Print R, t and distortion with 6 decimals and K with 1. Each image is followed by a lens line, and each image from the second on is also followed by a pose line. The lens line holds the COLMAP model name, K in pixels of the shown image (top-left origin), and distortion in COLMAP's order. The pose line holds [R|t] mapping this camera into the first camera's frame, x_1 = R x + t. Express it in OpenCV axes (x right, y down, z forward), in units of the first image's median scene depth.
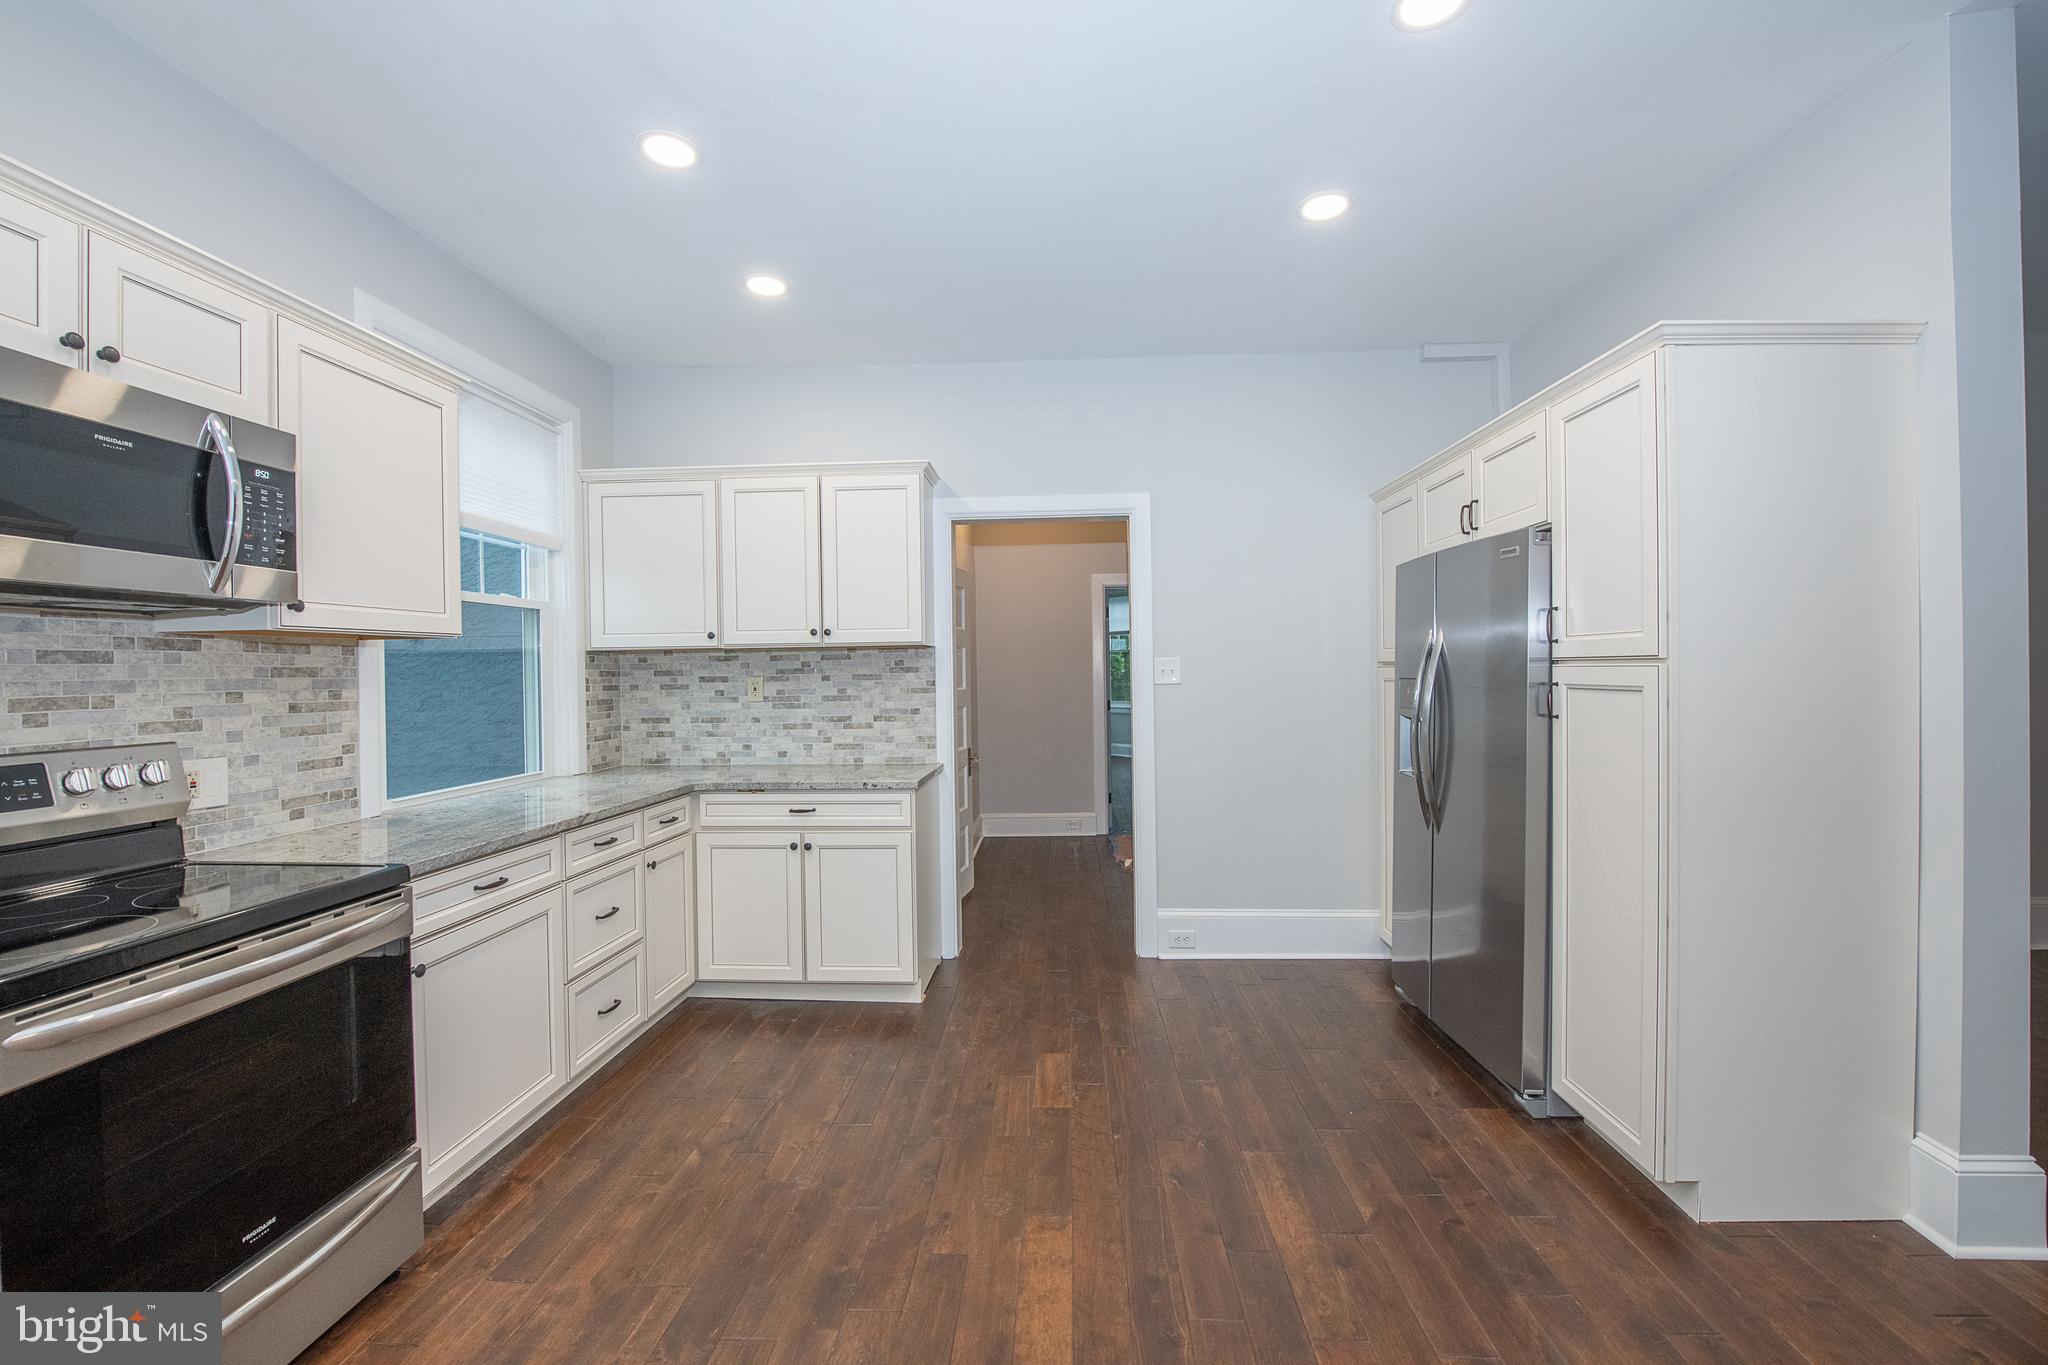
lens RADIAL K [[834.0, 0, 1026.4], [0, 834.0, 681.2], [0, 0, 1]] dist [-0.000106, 0.000044]
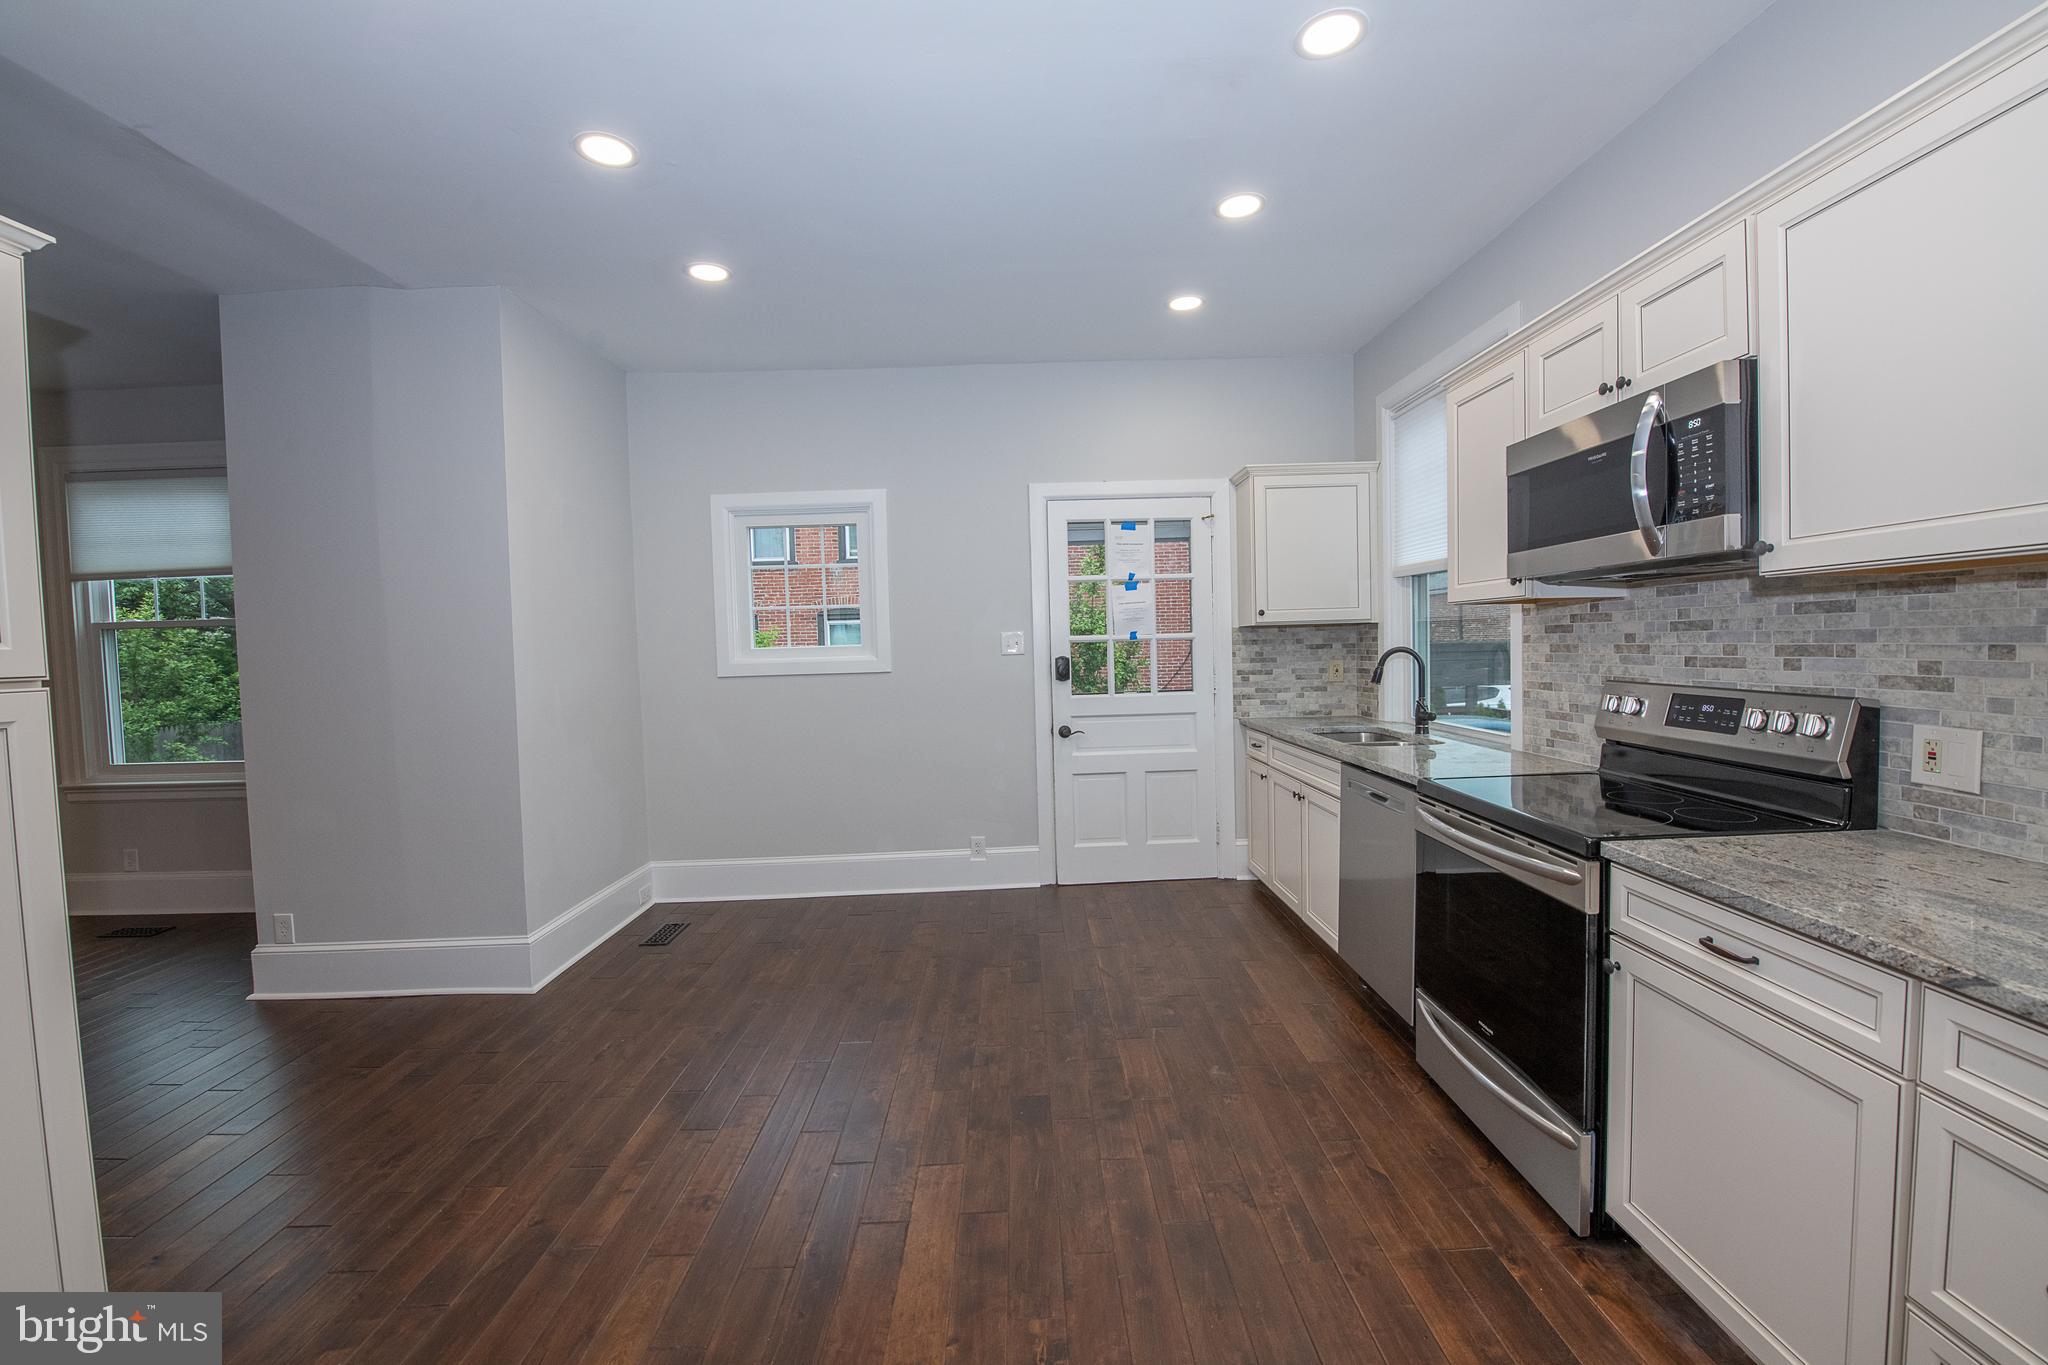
lens RADIAL K [[834.0, 0, 1024.1], [0, 834.0, 681.8], [0, 0, 1]] dist [-0.000106, 0.000044]
pose [[-0.998101, 0.040661, -0.046280, -0.072271], [0.037833, 0.997456, 0.060418, -0.033471], [0.048619, 0.058553, -0.997100, 1.831421]]
